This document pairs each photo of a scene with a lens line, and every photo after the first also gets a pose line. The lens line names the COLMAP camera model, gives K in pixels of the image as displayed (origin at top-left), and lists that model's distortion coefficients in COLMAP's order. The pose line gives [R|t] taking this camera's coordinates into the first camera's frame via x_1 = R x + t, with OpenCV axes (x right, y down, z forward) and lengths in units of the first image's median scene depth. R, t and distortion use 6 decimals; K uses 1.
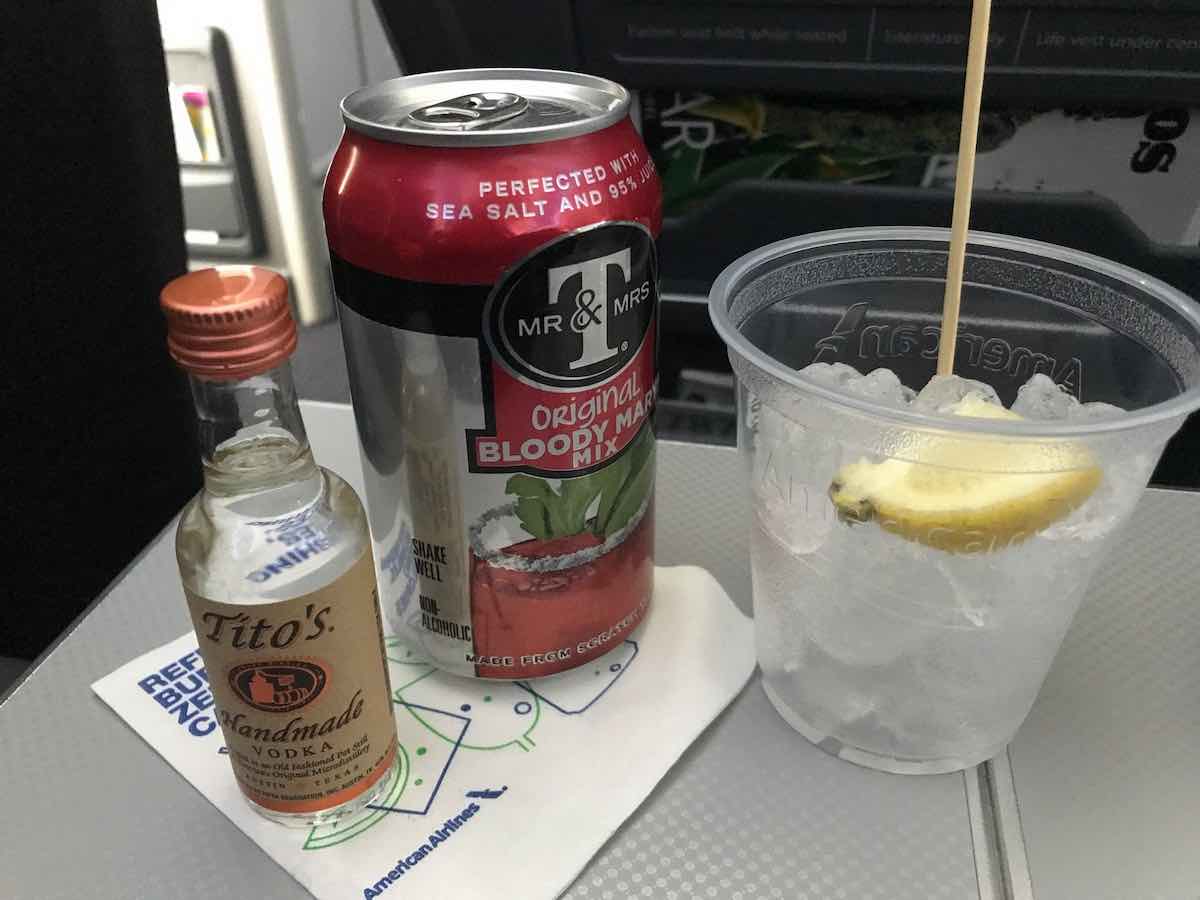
lens RADIAL K [[996.1, 0, 600.0], [0, 996.1, 450.0], [0, 0, 1]] dist [0.020294, -0.001210]
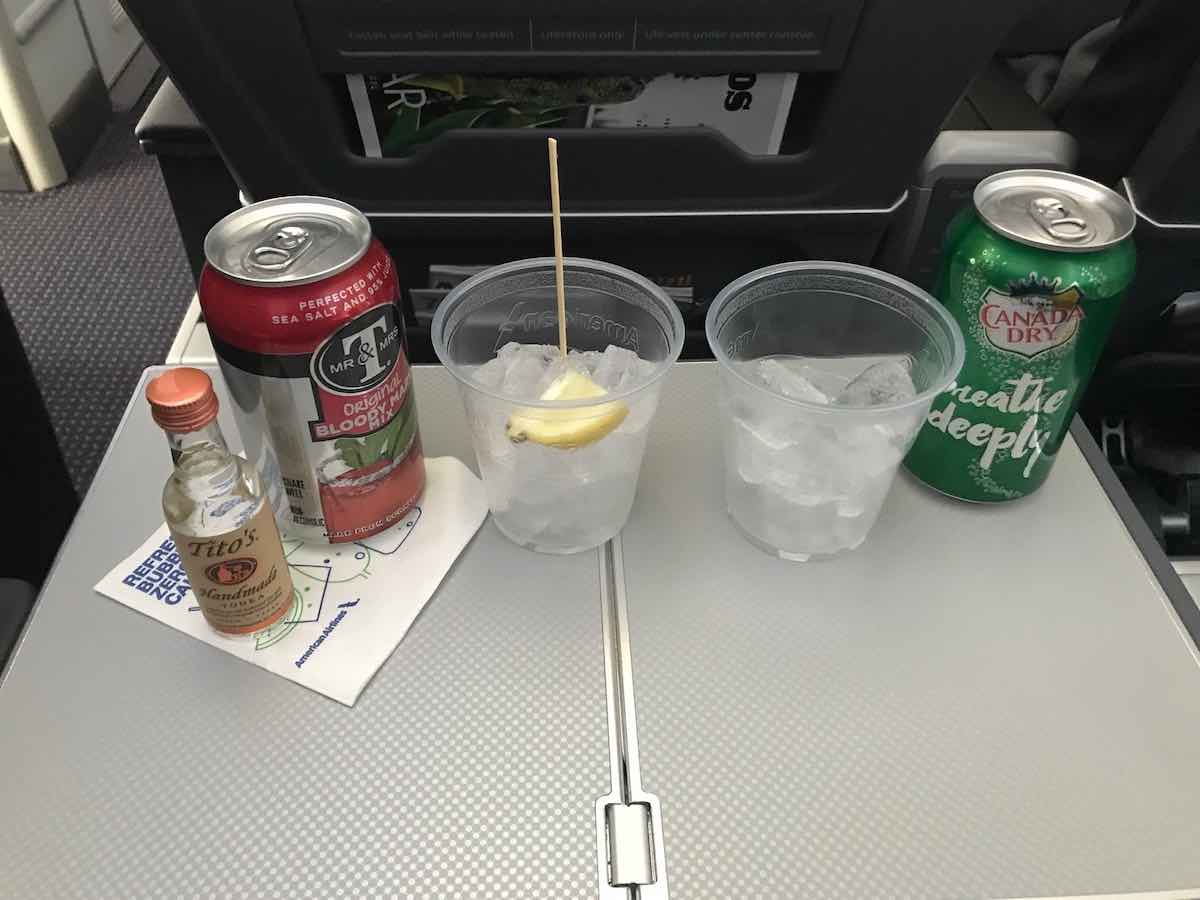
lens RADIAL K [[962.5, 0, 636.0], [0, 962.5, 445.3], [0, 0, 1]] dist [-0.002273, -0.081148]
pose [[0.957661, -0.151786, 0.244637, 0.004195], [0.099547, 0.971896, 0.213326, -0.278374], [-0.270142, -0.179941, 0.945856, -0.800370]]
